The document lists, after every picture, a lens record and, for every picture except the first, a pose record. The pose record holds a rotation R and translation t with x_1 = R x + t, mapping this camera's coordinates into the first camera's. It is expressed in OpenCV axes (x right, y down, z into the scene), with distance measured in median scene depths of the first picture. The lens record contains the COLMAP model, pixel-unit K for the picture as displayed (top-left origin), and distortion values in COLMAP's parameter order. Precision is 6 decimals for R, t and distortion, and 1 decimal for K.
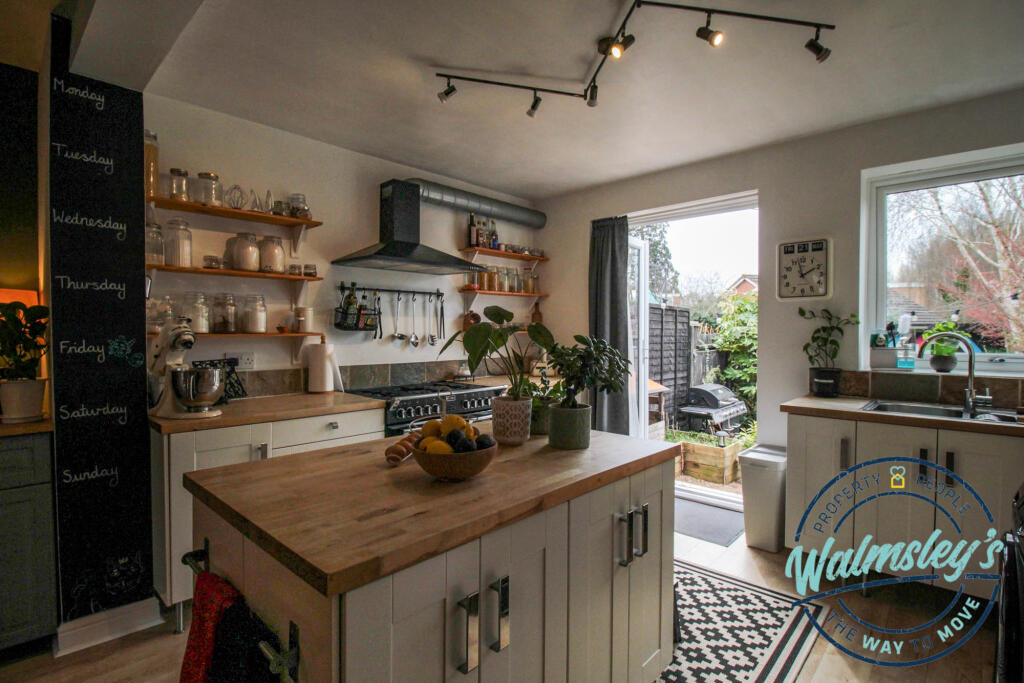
lens RADIAL K [[498.4, 0, 514.2], [0, 498.4, 336.7], [0, 0, 1]] dist [0.000032, -0.014380]
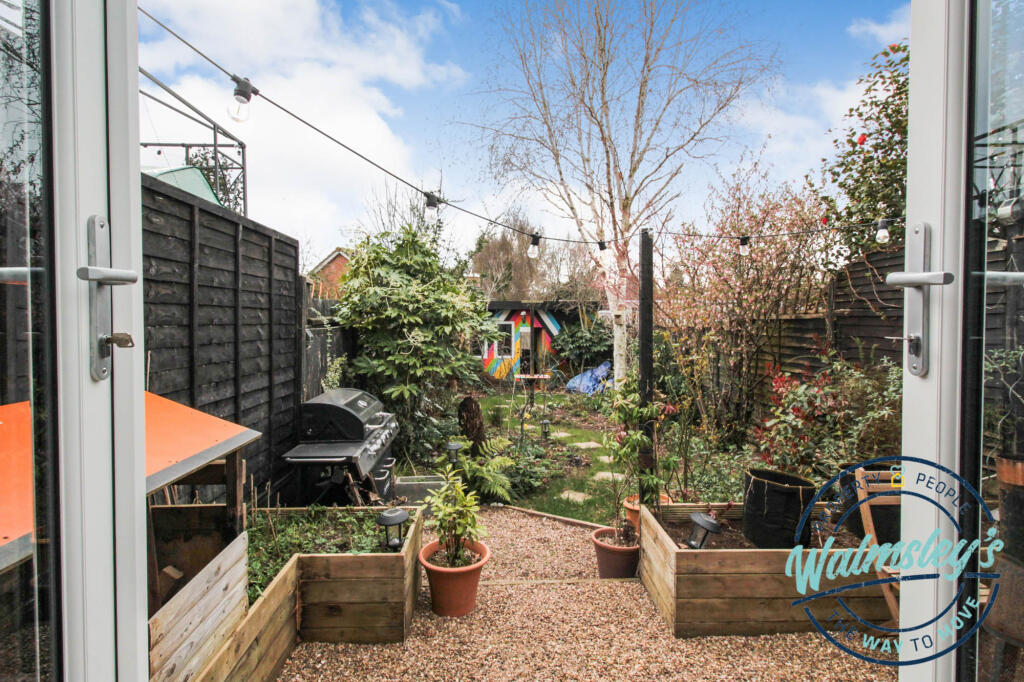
lens RADIAL K [[507.7, 0, 509.7], [0, 507.7, 326.6], [0, 0, 1]] dist [-0.000475, -0.000136]
pose [[0.713818, -0.014657, 0.700178, 0.378883], [0.008637, 0.999889, 0.012127, 0.059957], [-0.700278, -0.002609, 0.713865, 1.256514]]
